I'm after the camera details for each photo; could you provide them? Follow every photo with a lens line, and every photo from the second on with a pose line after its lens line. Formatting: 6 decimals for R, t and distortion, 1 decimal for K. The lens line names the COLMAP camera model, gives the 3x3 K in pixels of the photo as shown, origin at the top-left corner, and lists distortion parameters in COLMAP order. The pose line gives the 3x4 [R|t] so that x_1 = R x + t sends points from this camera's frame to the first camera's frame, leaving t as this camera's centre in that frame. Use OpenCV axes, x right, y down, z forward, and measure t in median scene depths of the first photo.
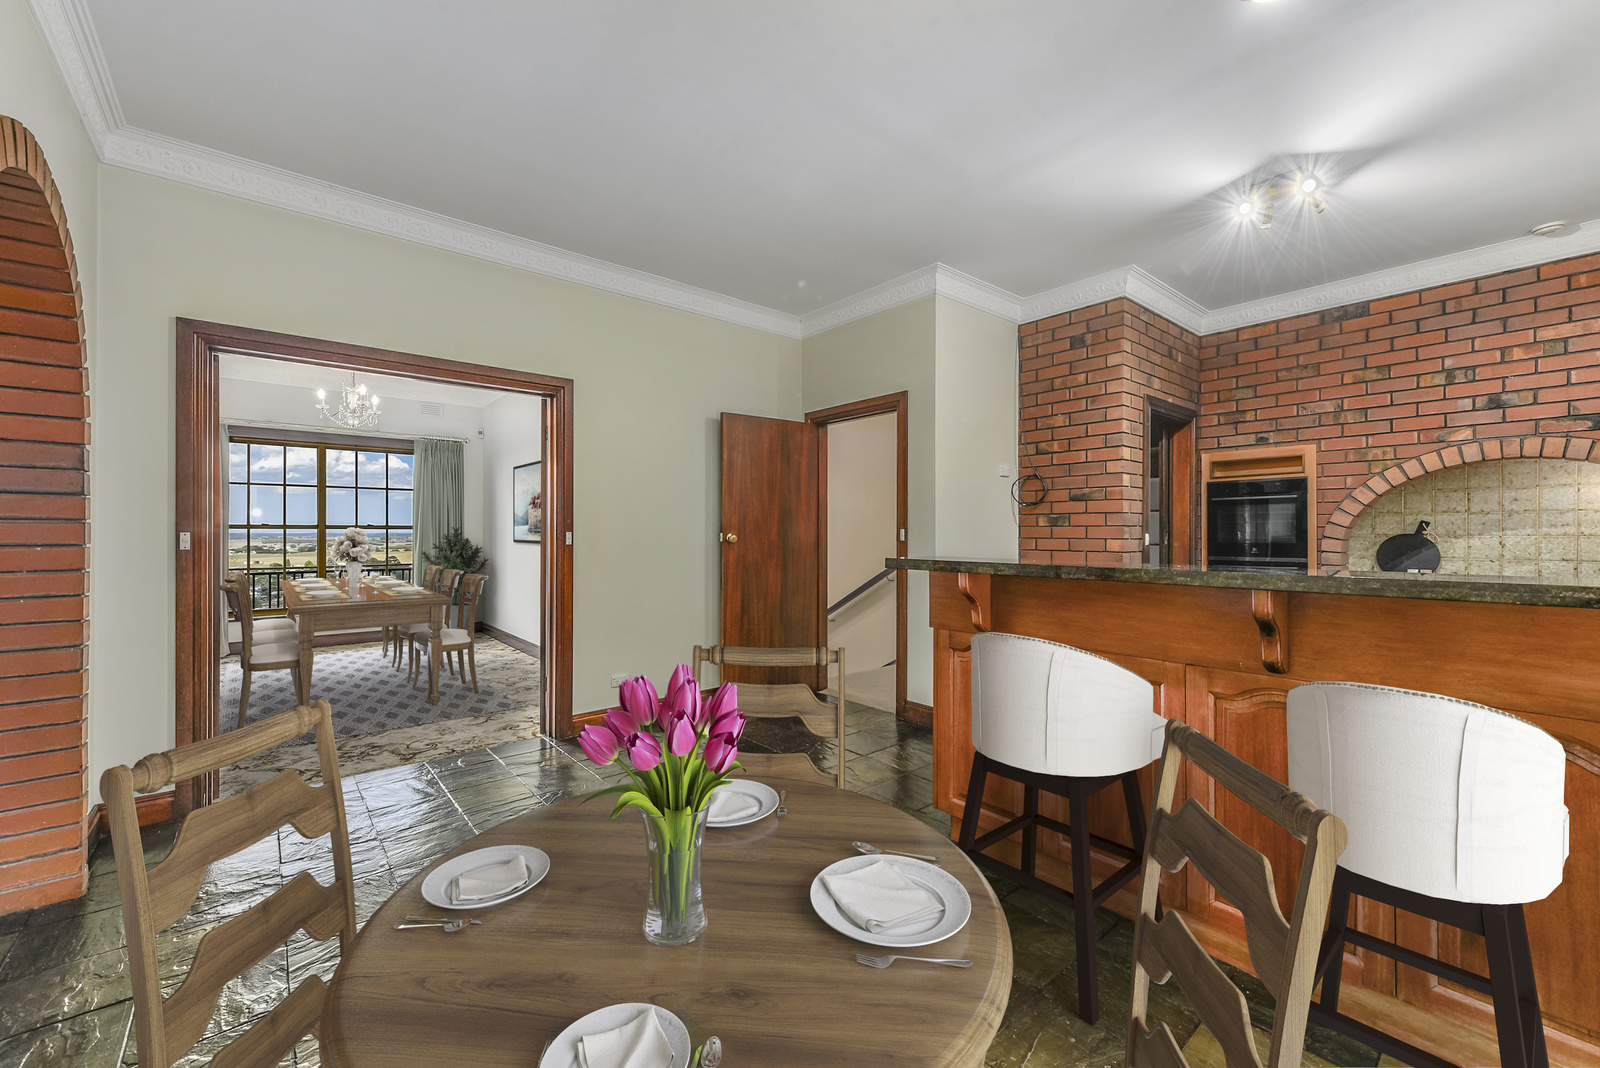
lens RADIAL K [[631.9, 0, 811.7], [0, 631.9, 529.2], [0, 0, 1]] dist [0.002500, -0.000030]
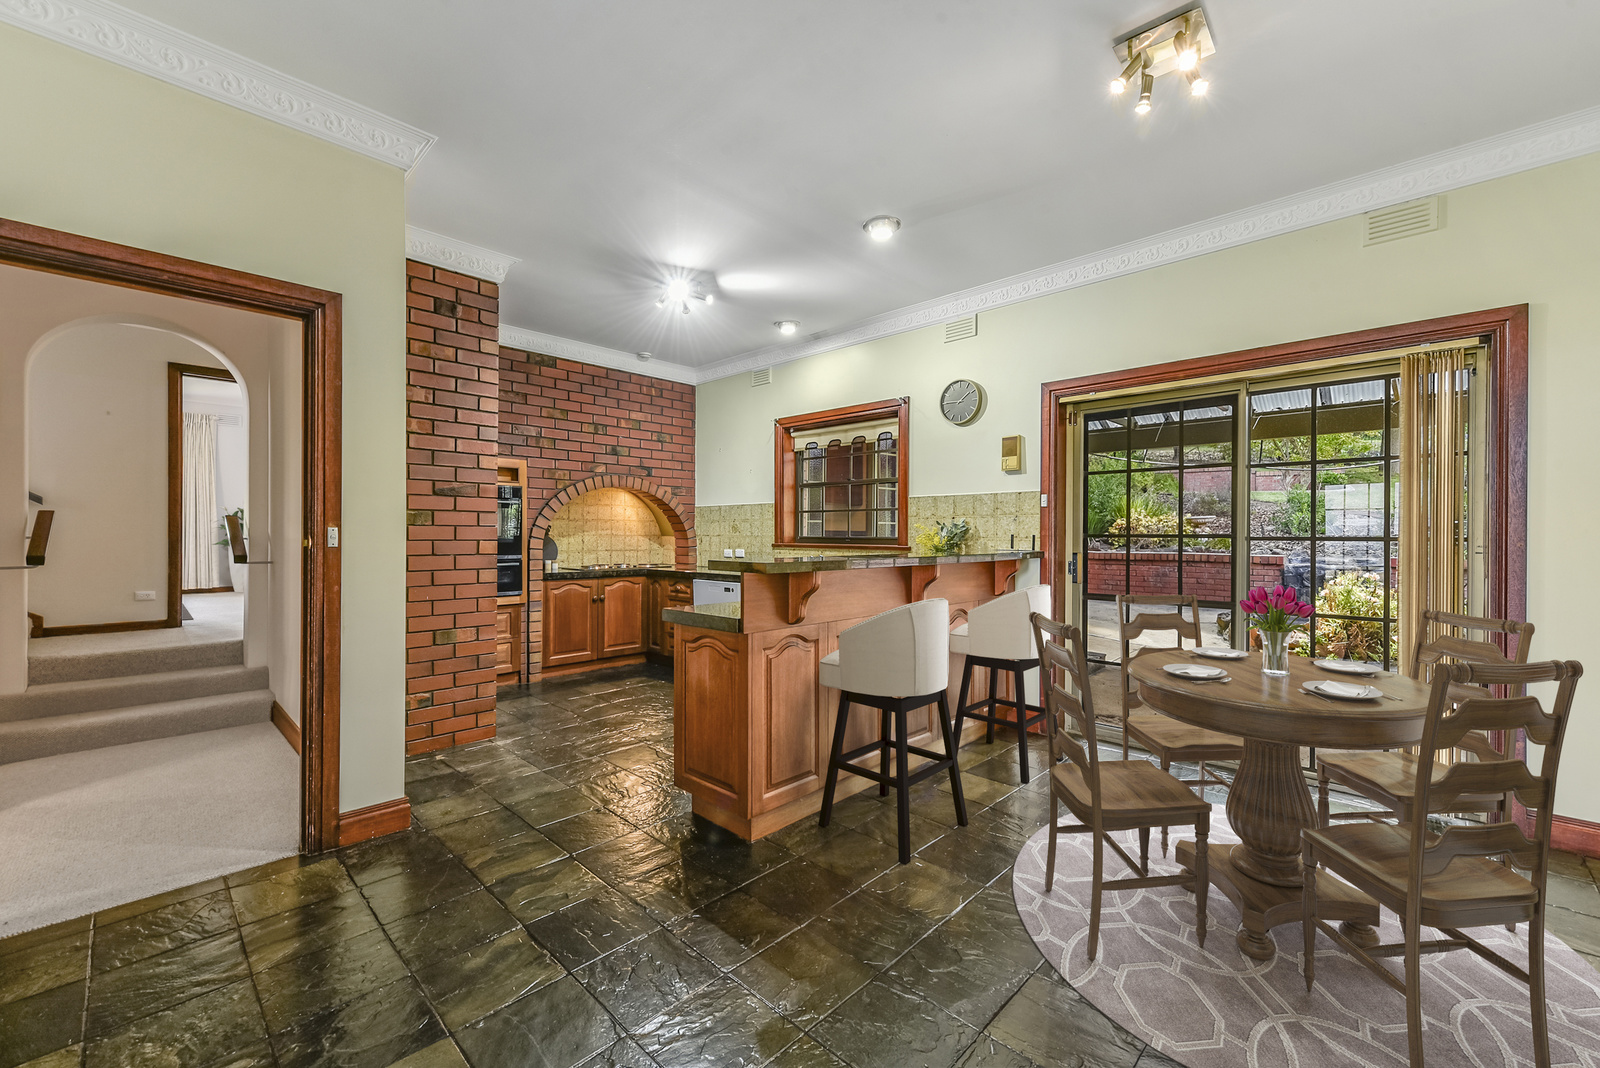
lens RADIAL K [[631.9, 0, 801.6], [0, 631.9, 532.2], [0, 0, 1]] dist [0.002500, -0.000030]
pose [[-0.086665, 0.003398, 0.996232, -0.483212], [-0.007723, 0.999962, -0.004083, 0.003561], [-0.996208, -0.008048, -0.086635, 0.622548]]
